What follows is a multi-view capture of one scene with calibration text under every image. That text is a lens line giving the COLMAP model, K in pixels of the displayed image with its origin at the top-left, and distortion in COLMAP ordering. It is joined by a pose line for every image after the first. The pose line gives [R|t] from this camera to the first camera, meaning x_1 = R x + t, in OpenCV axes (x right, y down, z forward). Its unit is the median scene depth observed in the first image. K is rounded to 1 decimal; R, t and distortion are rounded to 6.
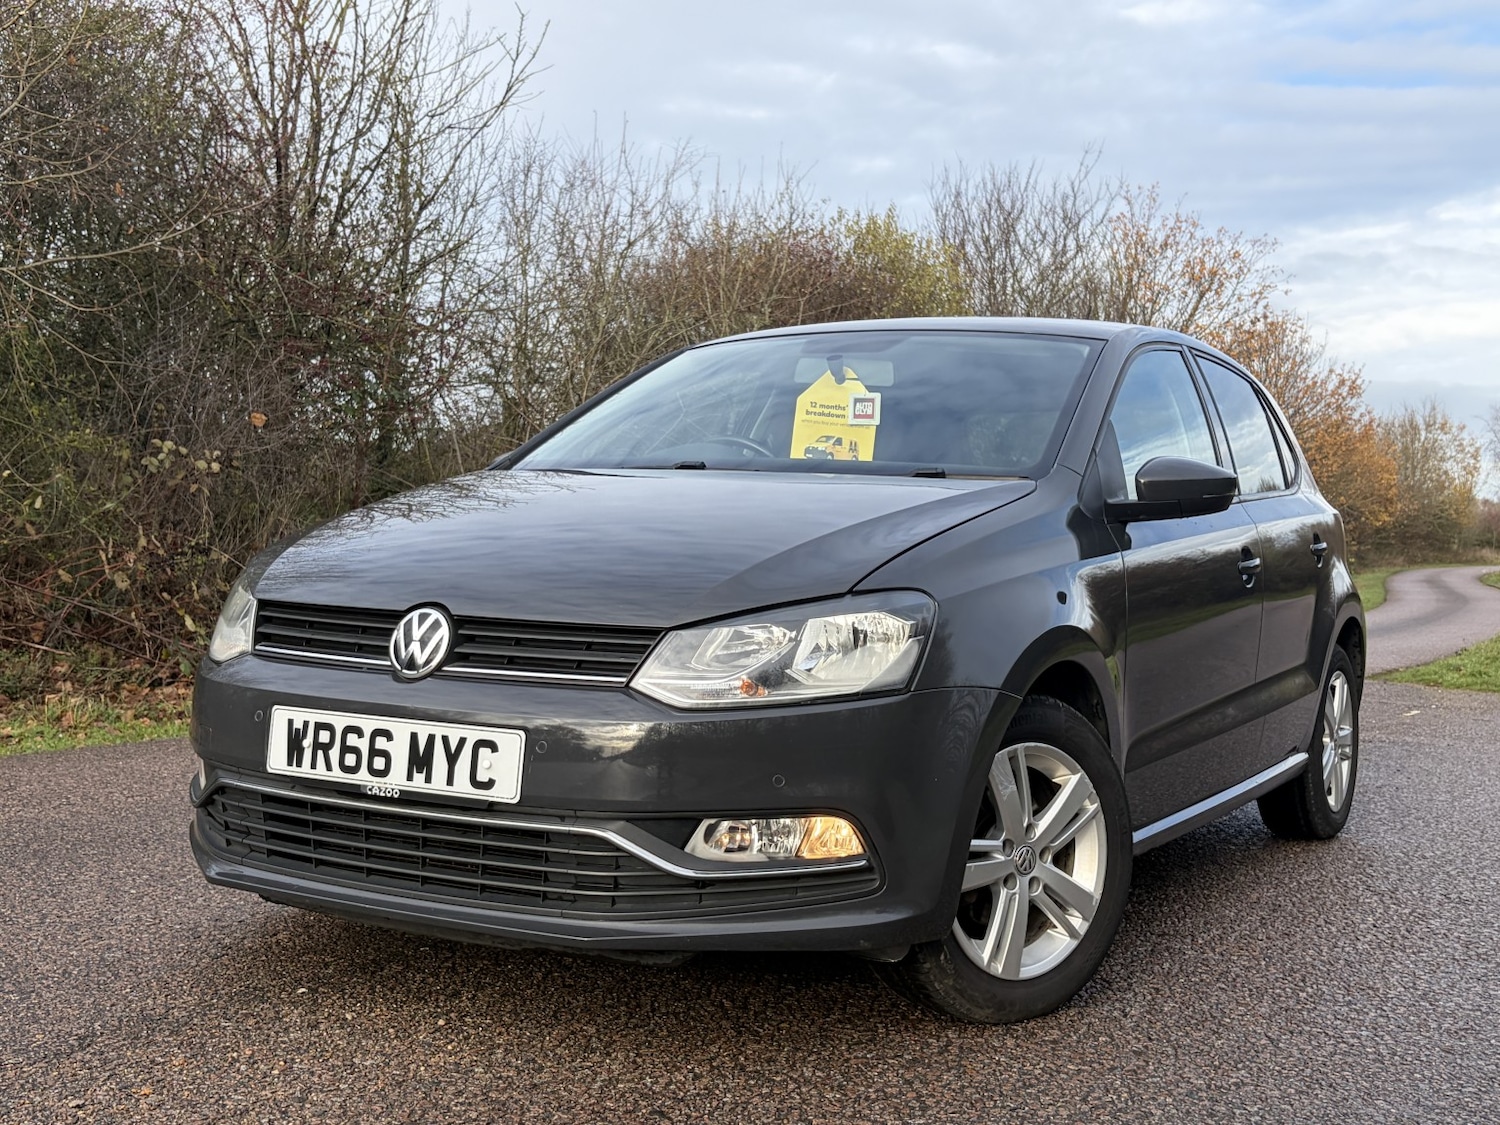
lens RADIAL K [[1753.0, 0, 745.0], [0, 1753.0, 572.0], [0, 0, 1]] dist [0.070444, 0.000000]
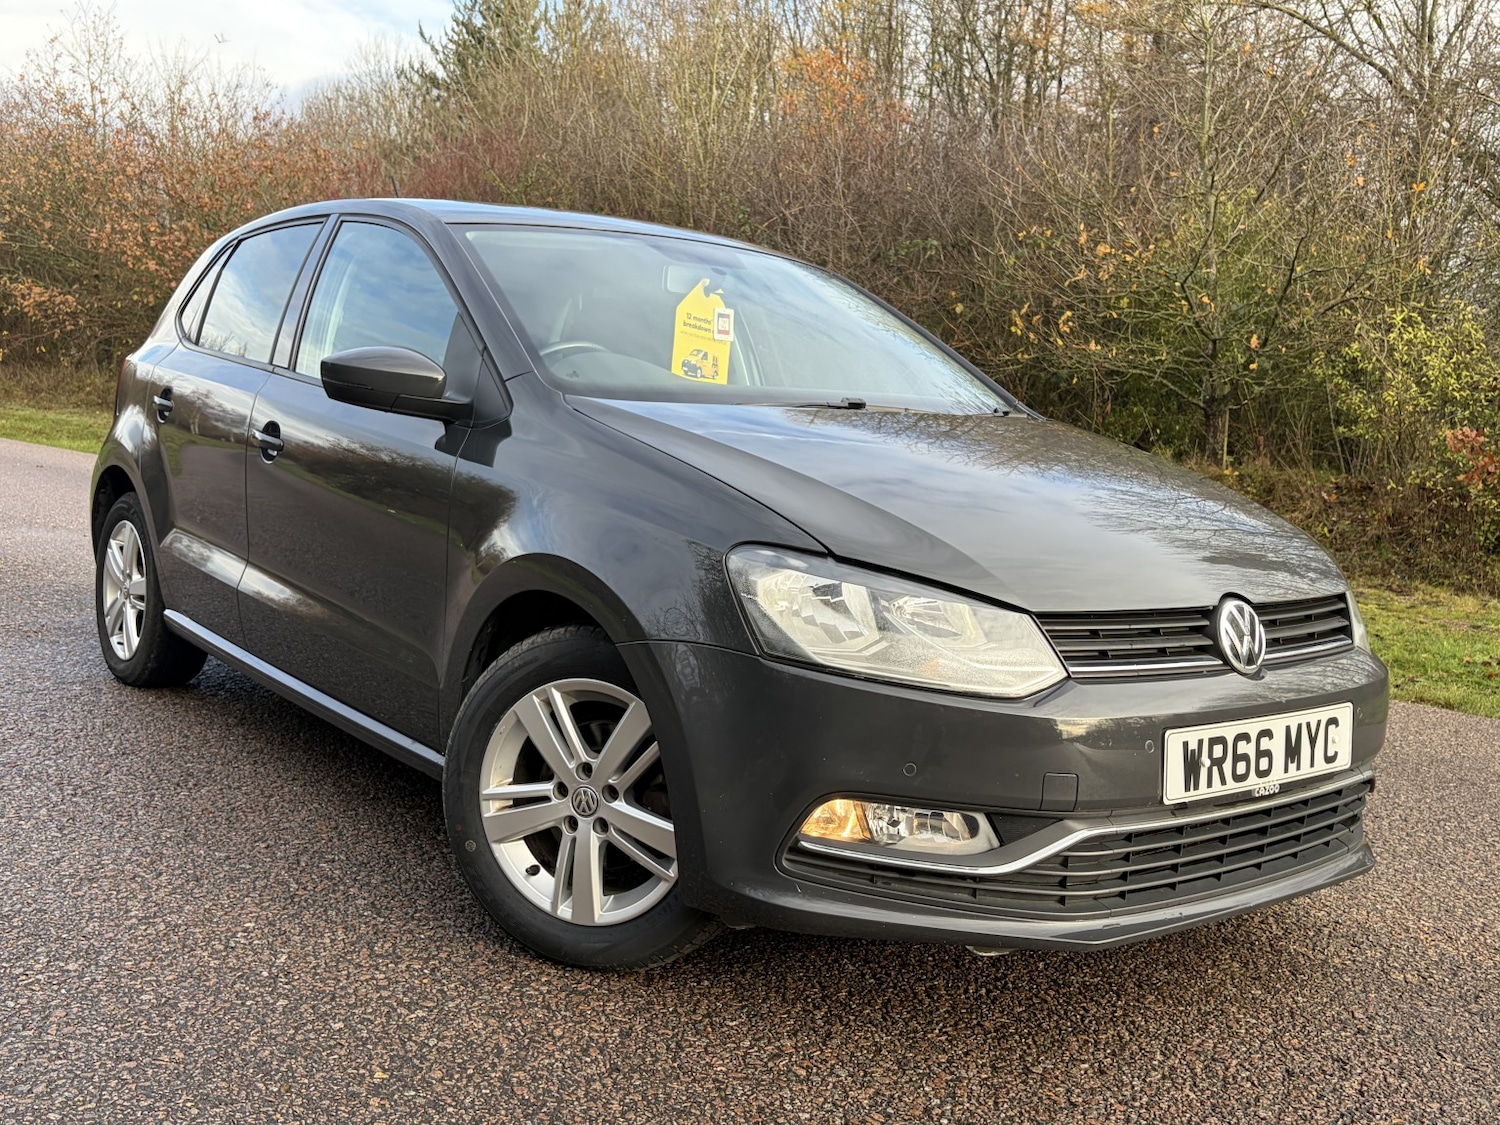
lens RADIAL K [[1464.0, 0, 760.0], [0, 1464.0, 568.0], [0, 0, 1]] dist [0.031681, 0.000000]
pose [[0.362204, -0.119726, 0.924378, -0.954544], [-0.031587, 0.989570, 0.140547, -0.096621], [-0.931564, -0.080105, 0.354644, 0.881034]]
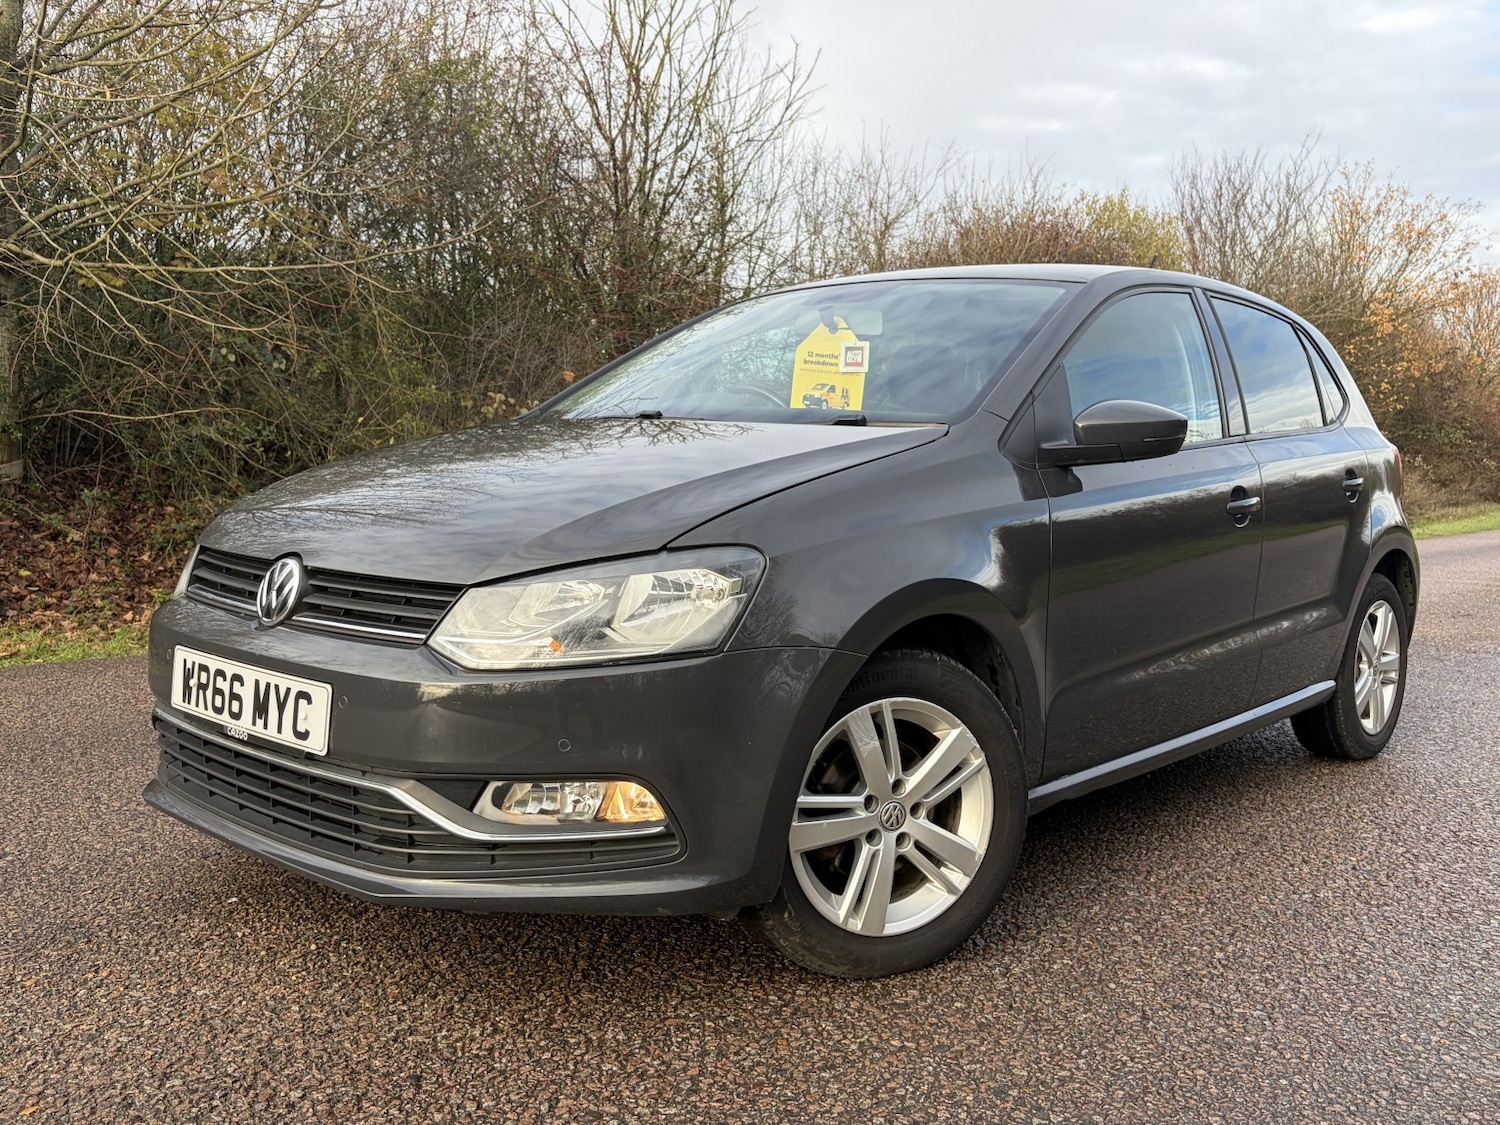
lens RADIAL K [[1324.0, 0, 757.5], [0, 1324.0, 567.9], [0, 0, 1]] dist [0.043840, -0.047693]
pose [[0.978250, 0.012107, -0.207074, 0.234107], [0.000732, 0.998087, 0.061814, -0.020557], [0.207427, -0.060621, 0.976370, 0.264391]]
